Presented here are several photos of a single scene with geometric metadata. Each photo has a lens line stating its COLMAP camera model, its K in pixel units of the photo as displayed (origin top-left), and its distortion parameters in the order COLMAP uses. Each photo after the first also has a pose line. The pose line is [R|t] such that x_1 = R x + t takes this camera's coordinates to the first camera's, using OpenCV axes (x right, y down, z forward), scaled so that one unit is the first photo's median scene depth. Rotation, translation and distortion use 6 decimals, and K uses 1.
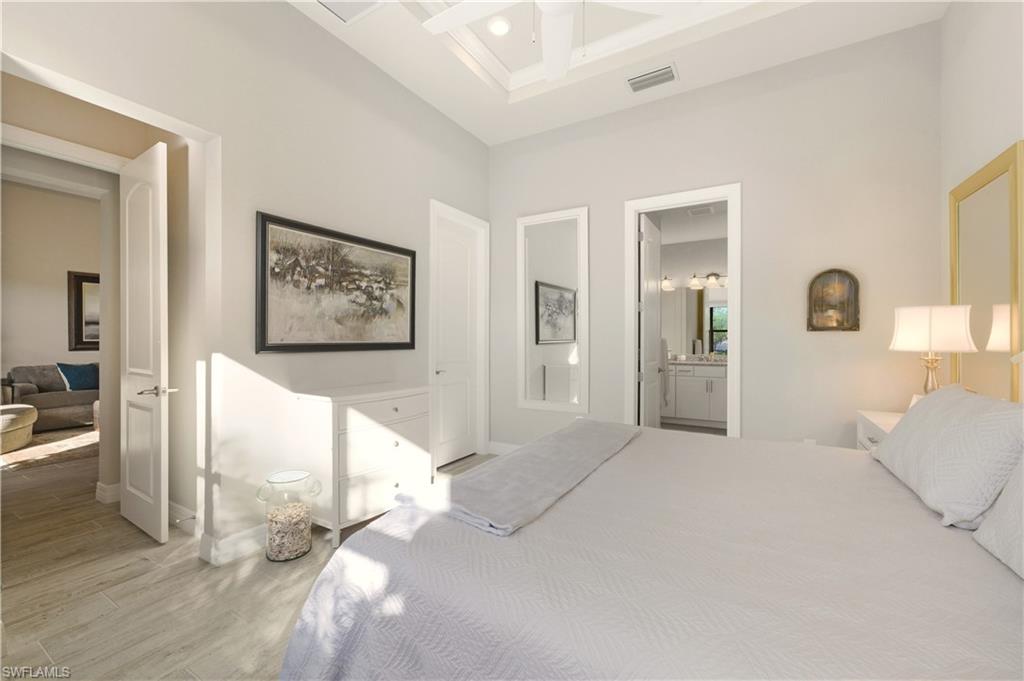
lens RADIAL K [[415.0, 0, 508.7], [0, 415.0, 339.2], [0, 0, 1]] dist [-0.007453, 0.004752]
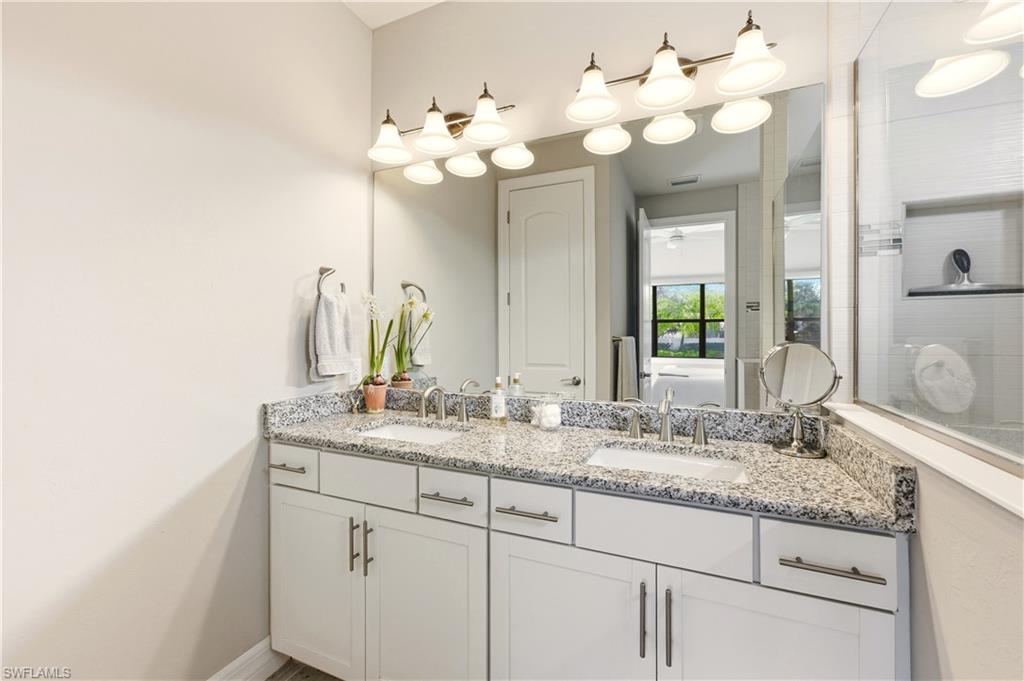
lens RADIAL K [[415.0, 0, 512.2], [0, 415.0, 339.4], [0, 0, 1]] dist [-0.007453, 0.004752]
pose [[0.991851, -0.006332, 0.127245, 0.385876], [0.004568, 0.999889, 0.014153, -0.003345], [-0.127320, -0.013456, 0.991770, 0.799424]]
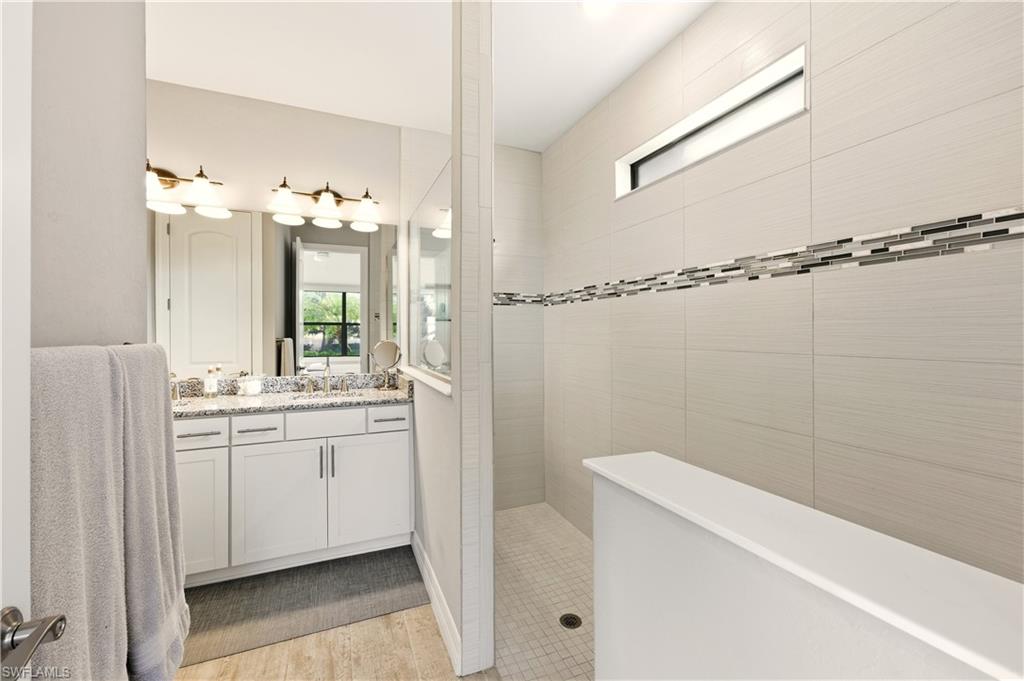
lens RADIAL K [[415.0, 0, 509.5], [0, 415.0, 334.2], [0, 0, 1]] dist [-0.007453, 0.004752]
pose [[0.591195, -0.001779, 0.806526, 0.259047], [0.001026, 0.999998, 0.001454, -0.005808], [-0.806528, -0.000032, 0.591196, 0.599715]]
